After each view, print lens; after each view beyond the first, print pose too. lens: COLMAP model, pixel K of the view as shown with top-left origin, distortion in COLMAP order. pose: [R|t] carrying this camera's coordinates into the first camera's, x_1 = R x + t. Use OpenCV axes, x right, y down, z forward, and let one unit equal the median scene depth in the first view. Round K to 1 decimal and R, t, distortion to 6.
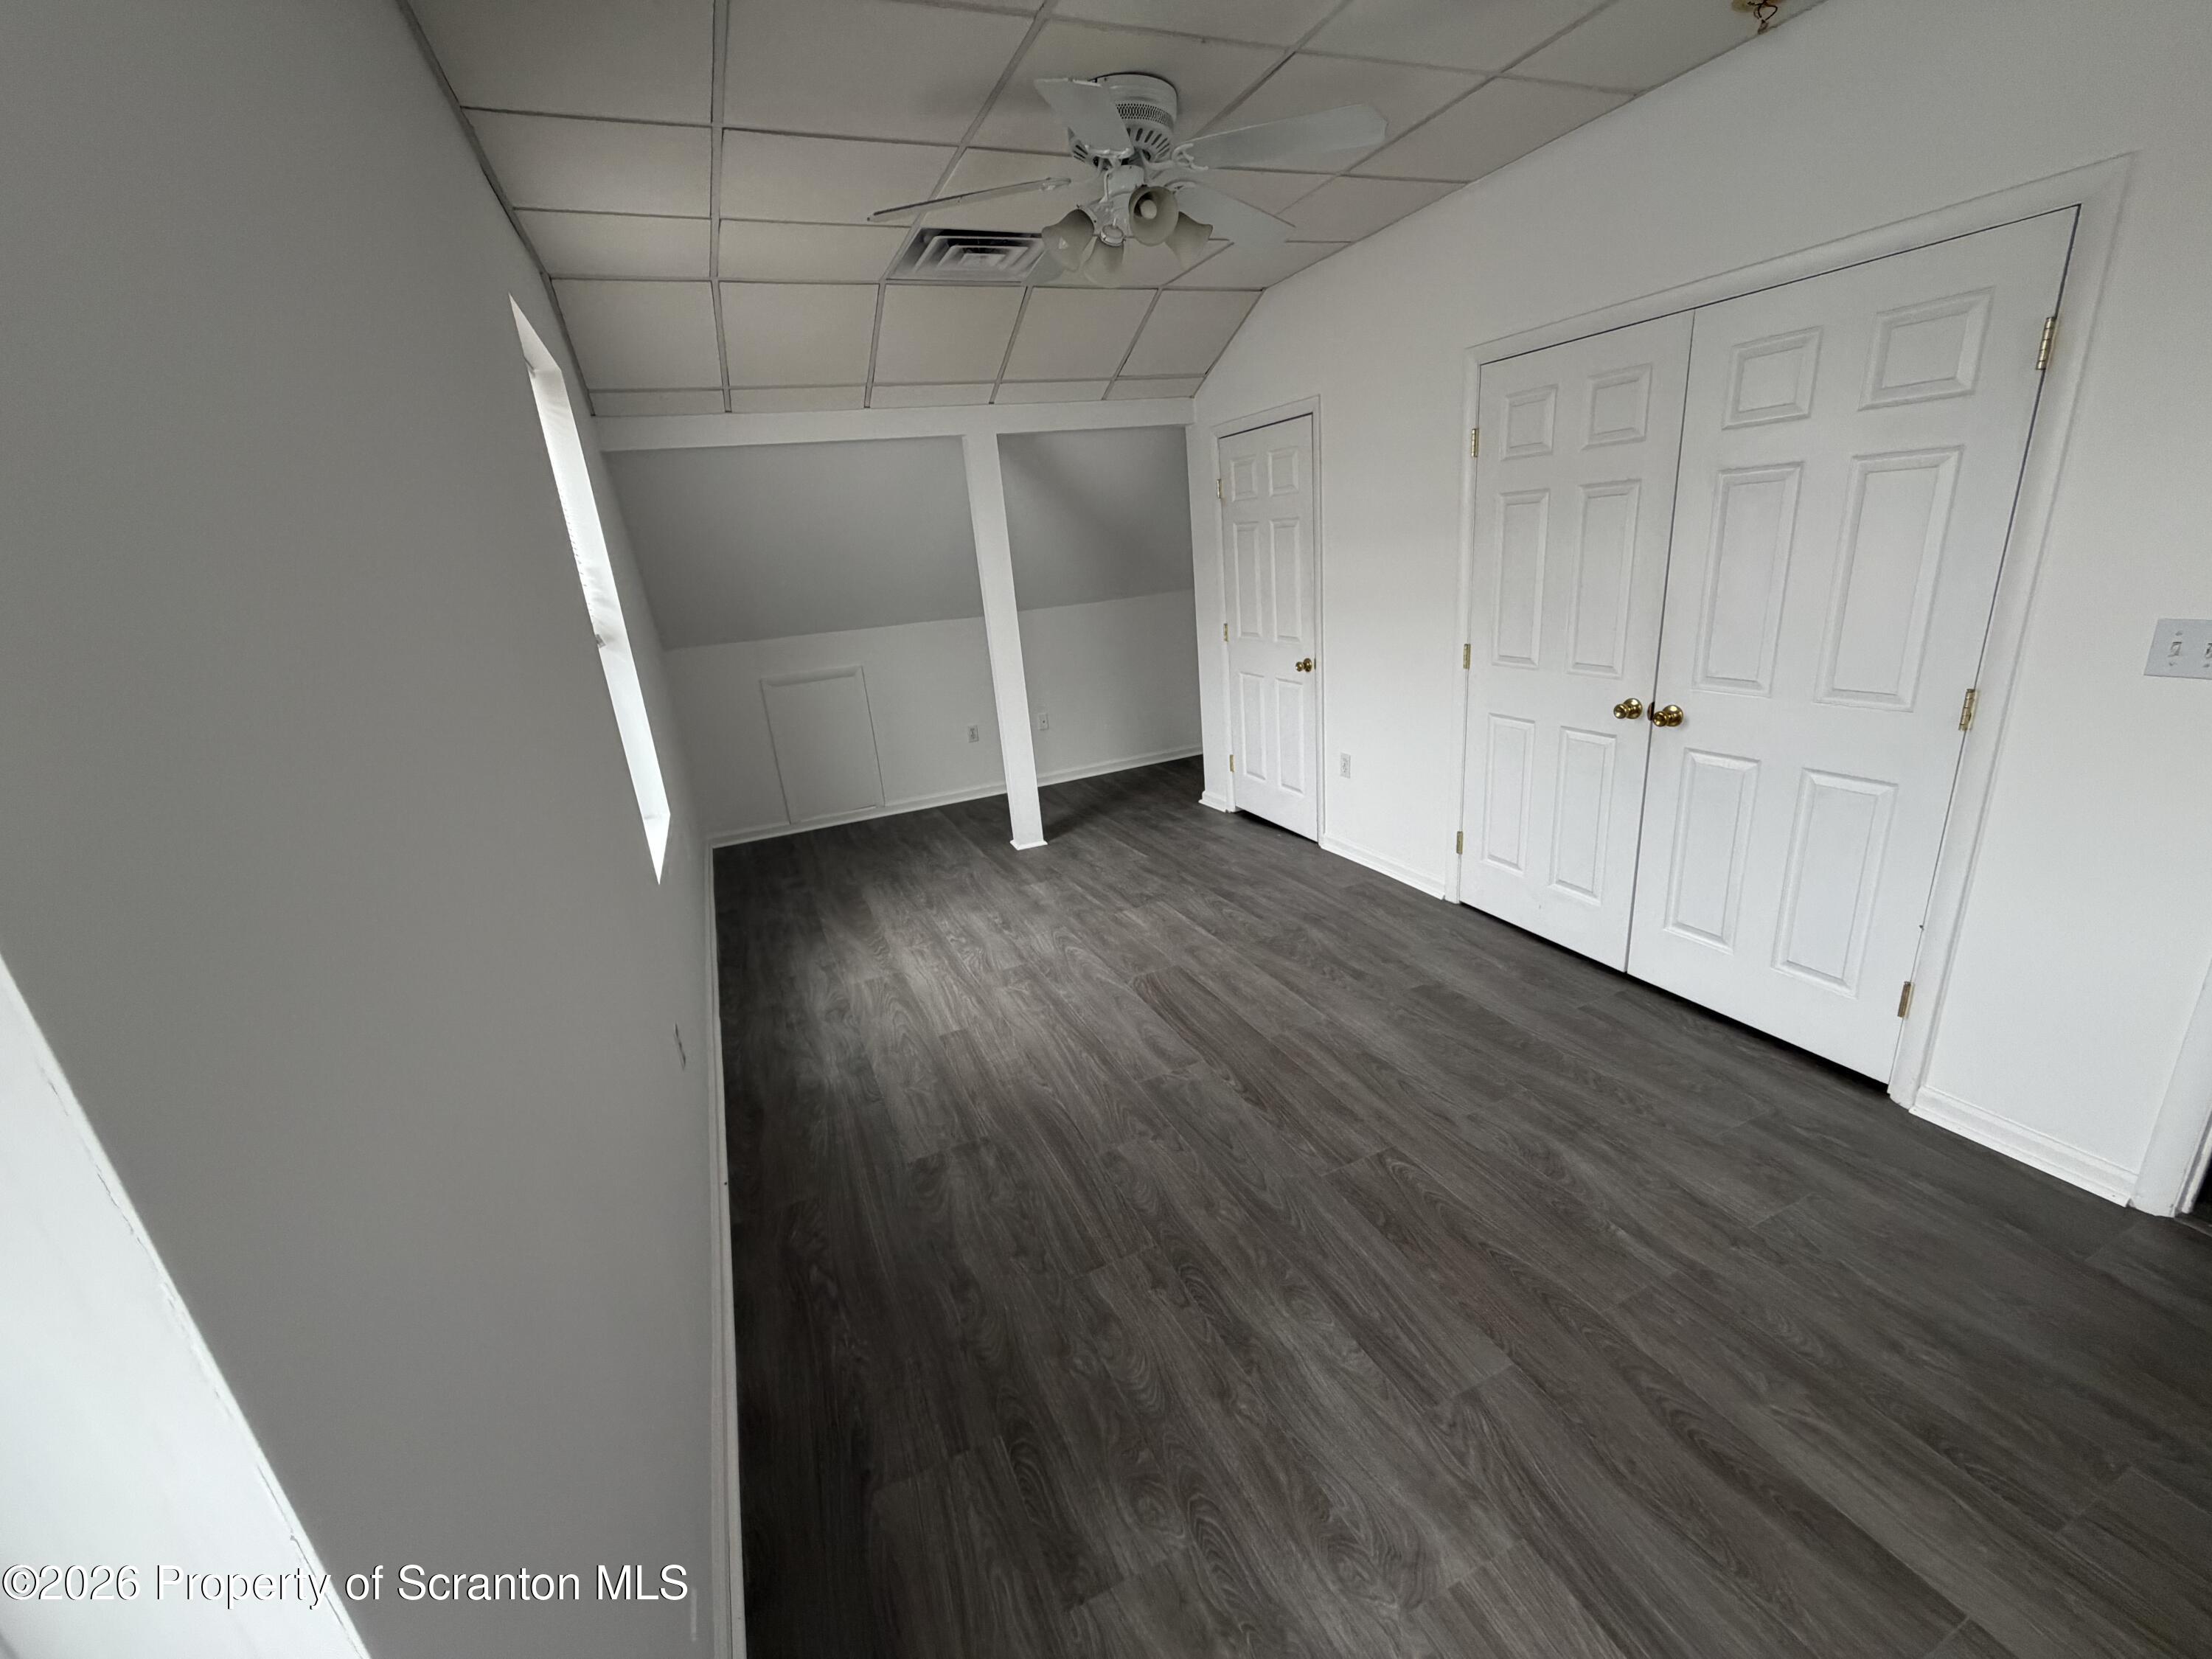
lens RADIAL K [[882.0, 0, 1097.3], [0, 882.0, 831.5], [0, 0, 1]] dist [-0.000005, 0.000108]
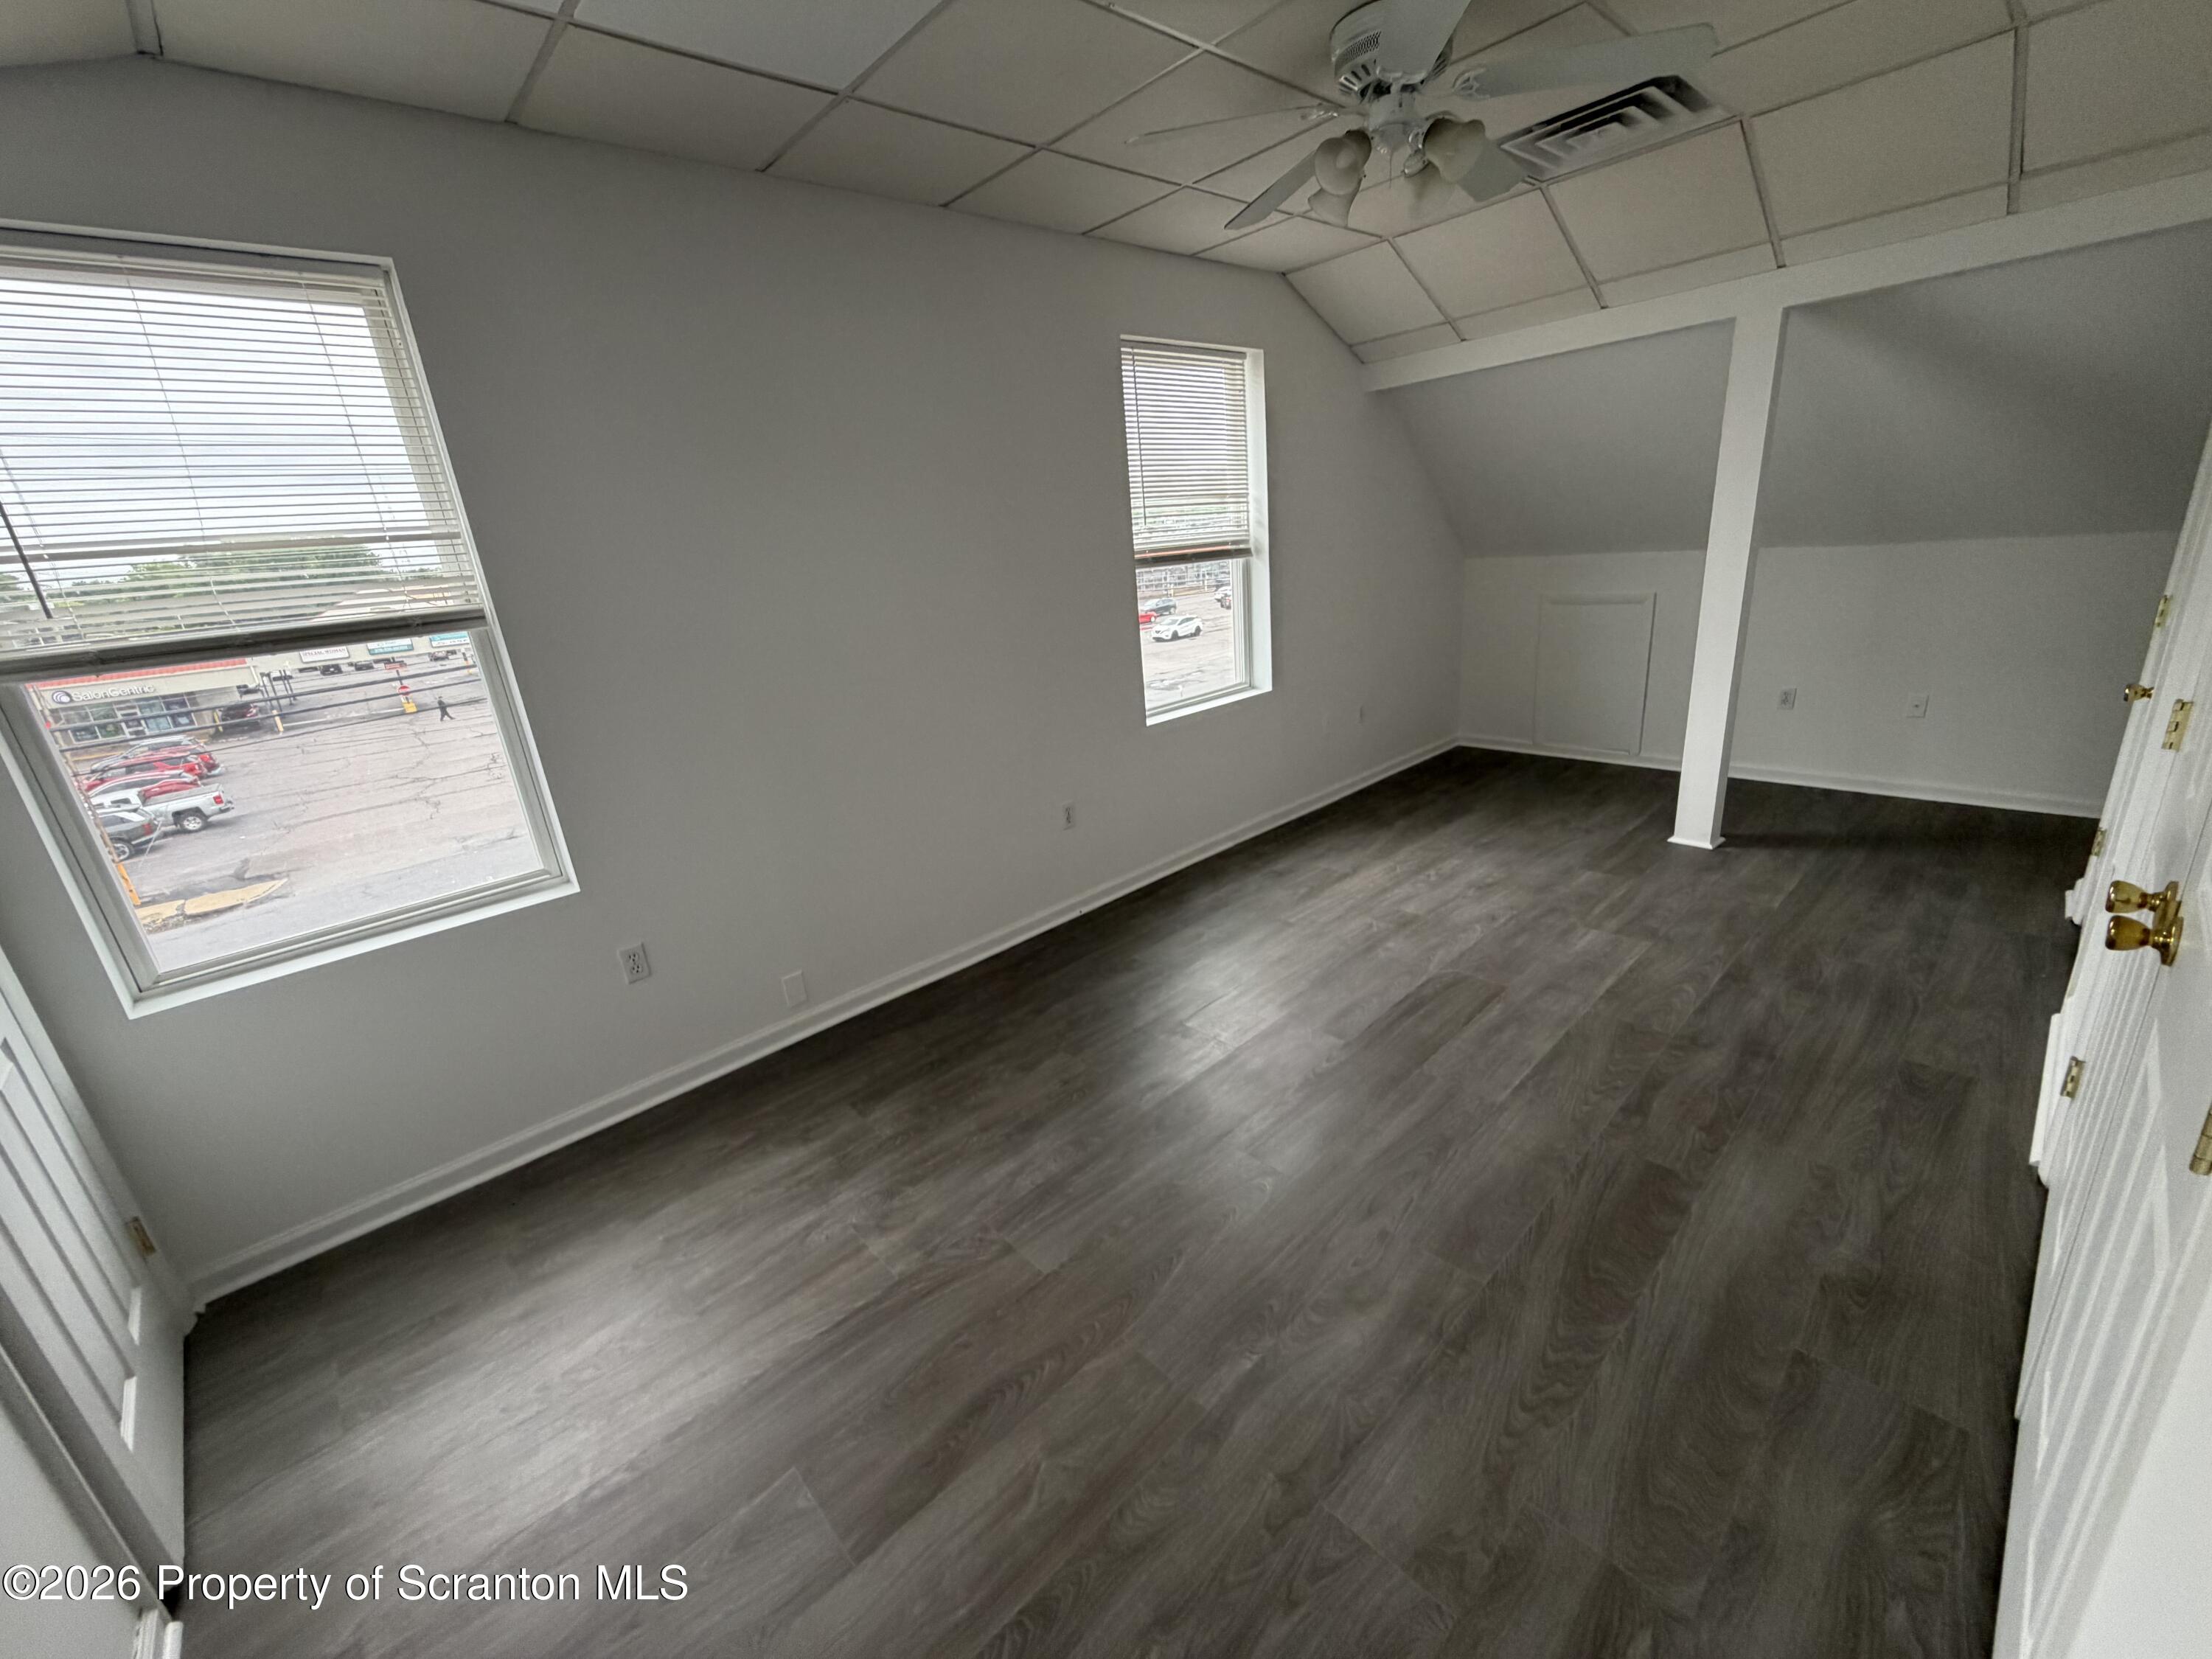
lens RADIAL K [[882.0, 0, 1100.3], [0, 882.0, 831.7], [0, 0, 1]] dist [-0.000005, 0.000108]
pose [[0.331640, 0.354969, -0.874078, 0.590415], [-0.240796, 0.927674, 0.285373, -0.123650], [0.912158, 0.115834, 0.393129, 0.251080]]
